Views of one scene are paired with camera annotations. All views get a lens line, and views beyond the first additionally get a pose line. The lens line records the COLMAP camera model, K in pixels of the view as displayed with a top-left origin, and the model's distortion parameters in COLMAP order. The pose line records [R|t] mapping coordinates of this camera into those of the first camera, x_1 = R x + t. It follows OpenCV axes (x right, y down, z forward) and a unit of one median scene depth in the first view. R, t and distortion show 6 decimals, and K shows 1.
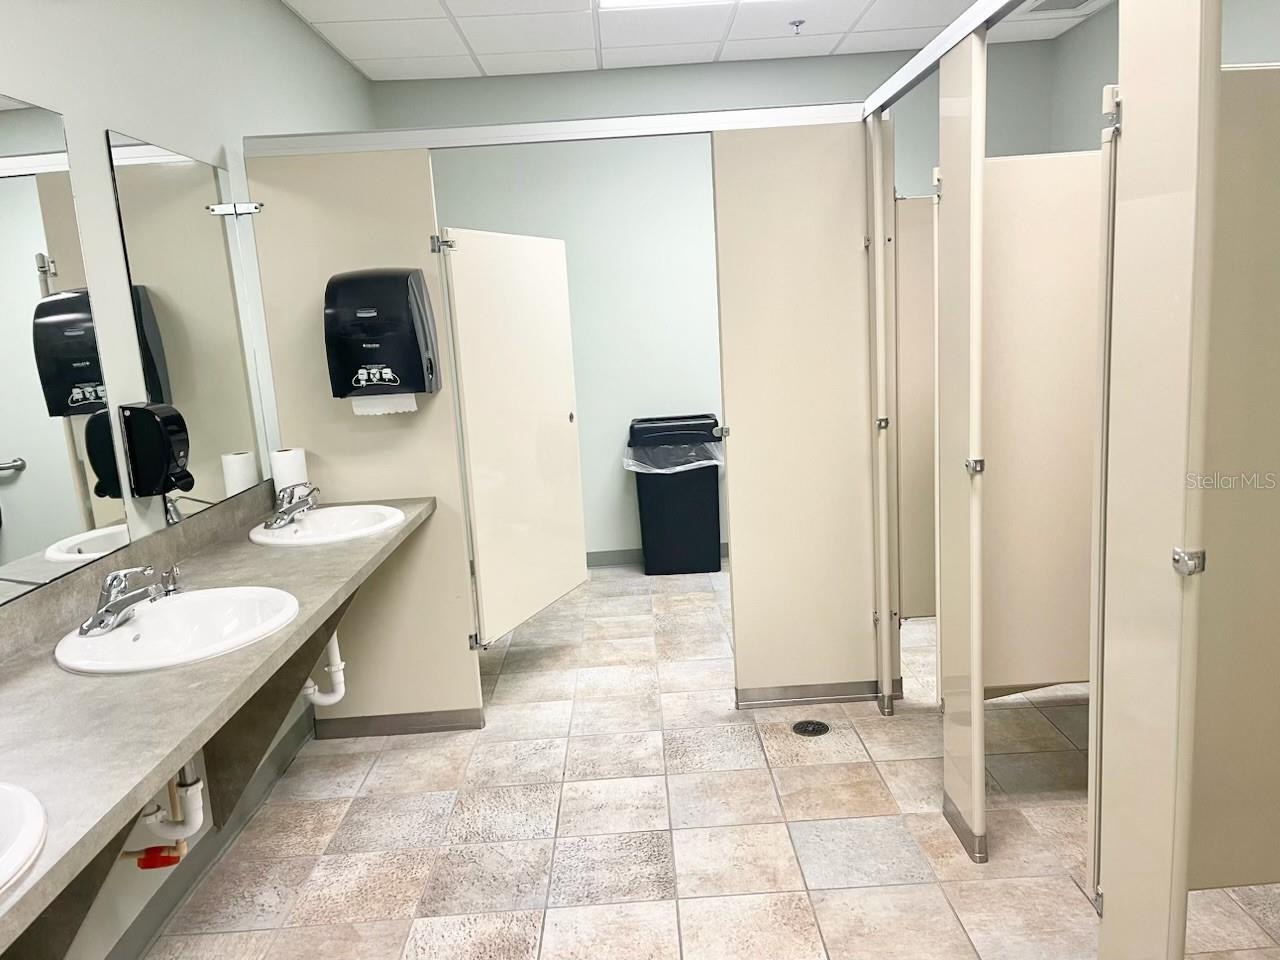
lens RADIAL K [[966.7, 0, 652.5], [0, 966.7, 485.8], [0, 0, 1]] dist [0.040142, -0.059280]
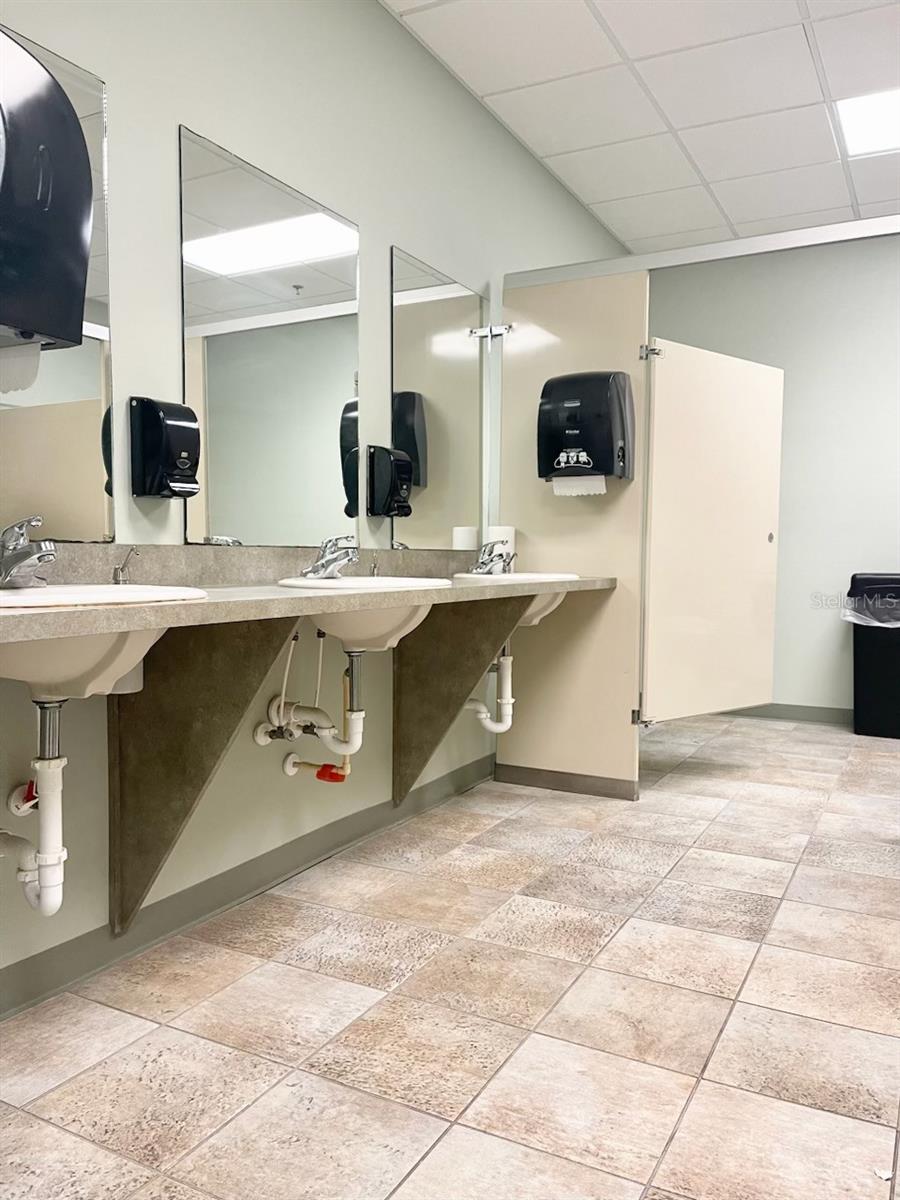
lens RADIAL K [[906.3, 0, 442.7], [0, 906.3, 612.9], [0, 0, 1]] dist [0.040142, -0.059280]
pose [[0.862584, 0.094580, -0.496994, 0.140291], [-0.146414, 0.987000, -0.066286, 0.166989], [0.484264, 0.129944, 0.865219, 0.006223]]
